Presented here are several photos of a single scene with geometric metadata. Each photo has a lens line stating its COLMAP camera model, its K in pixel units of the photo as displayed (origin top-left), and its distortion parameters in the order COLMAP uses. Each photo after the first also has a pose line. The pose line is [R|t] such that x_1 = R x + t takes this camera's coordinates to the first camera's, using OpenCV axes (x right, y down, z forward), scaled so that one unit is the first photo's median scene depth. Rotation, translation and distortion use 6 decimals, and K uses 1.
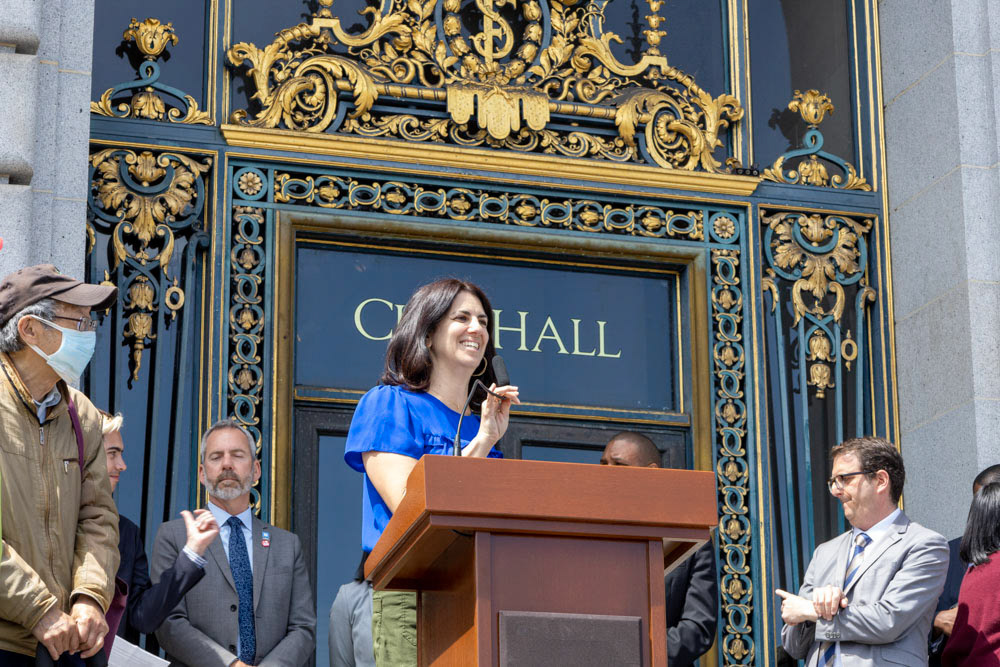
lens RADIAL K [[2511.4, 0, 515.1], [0, 2511.4, 326.2], [0, 0, 1]] dist [-0.000906, 0.000000]
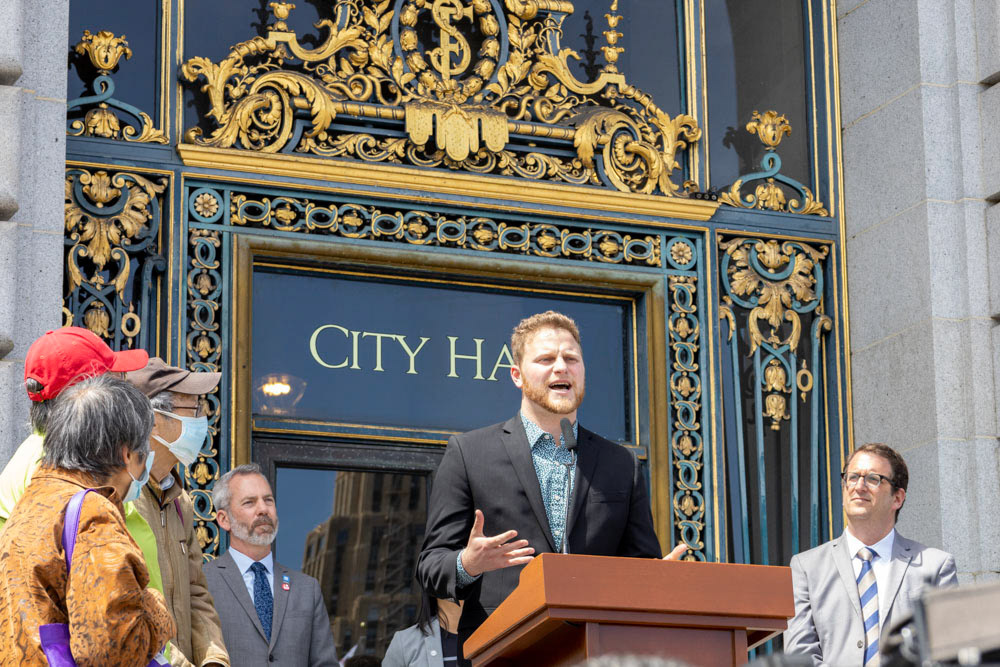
lens RADIAL K [[2972.6, 0, 522.7], [0, 2972.6, 324.6], [0, 0, 1]] dist [-0.032933, 0.000000]
pose [[0.995856, 0.017330, 0.089280, -0.082077], [-0.019796, 0.999445, 0.026809, -0.042220], [-0.088766, -0.028466, 0.995646, -0.145402]]
